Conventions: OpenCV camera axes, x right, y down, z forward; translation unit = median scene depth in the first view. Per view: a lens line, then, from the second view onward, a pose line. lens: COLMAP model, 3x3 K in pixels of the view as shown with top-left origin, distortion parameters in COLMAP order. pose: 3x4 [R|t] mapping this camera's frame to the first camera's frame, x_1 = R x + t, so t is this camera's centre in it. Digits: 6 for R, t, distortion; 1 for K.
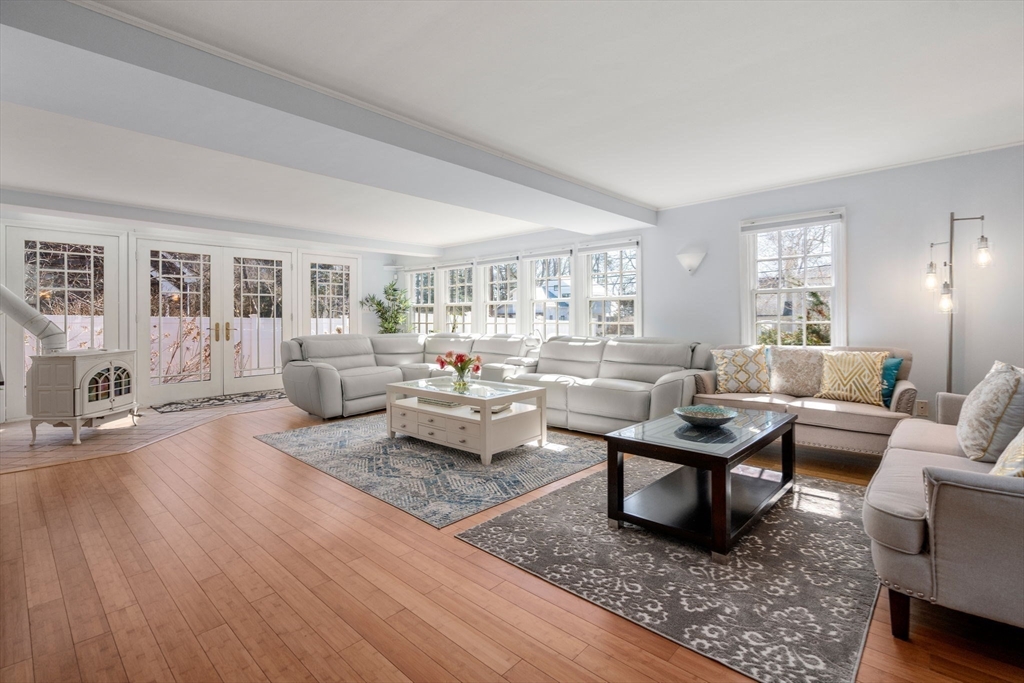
lens RADIAL K [[464.3, 0, 507.7], [0, 464.3, 332.2], [0, 0, 1]] dist [-0.002715, -0.000405]
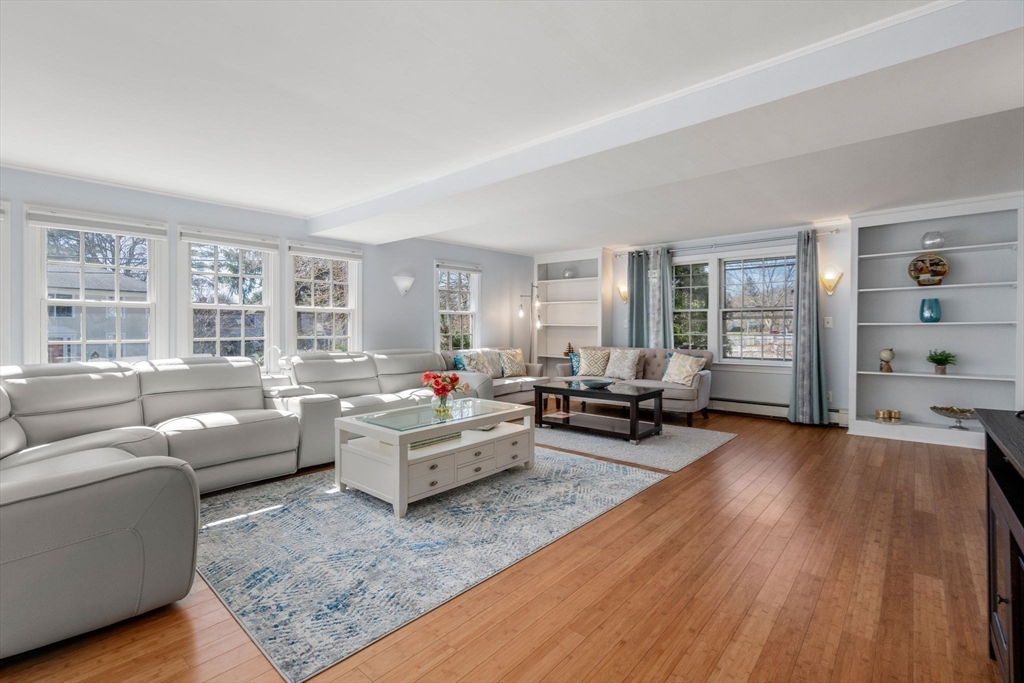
lens RADIAL K [[464.3, 0, 507.7], [0, 464.3, 332.2], [0, 0, 1]] dist [-0.002715, -0.000405]
pose [[-0.018474, 0.000443, 0.999829, -0.975740], [0.034360, 0.999410, 0.000192, -0.024266], [-0.999239, 0.034357, -0.018478, 0.936655]]
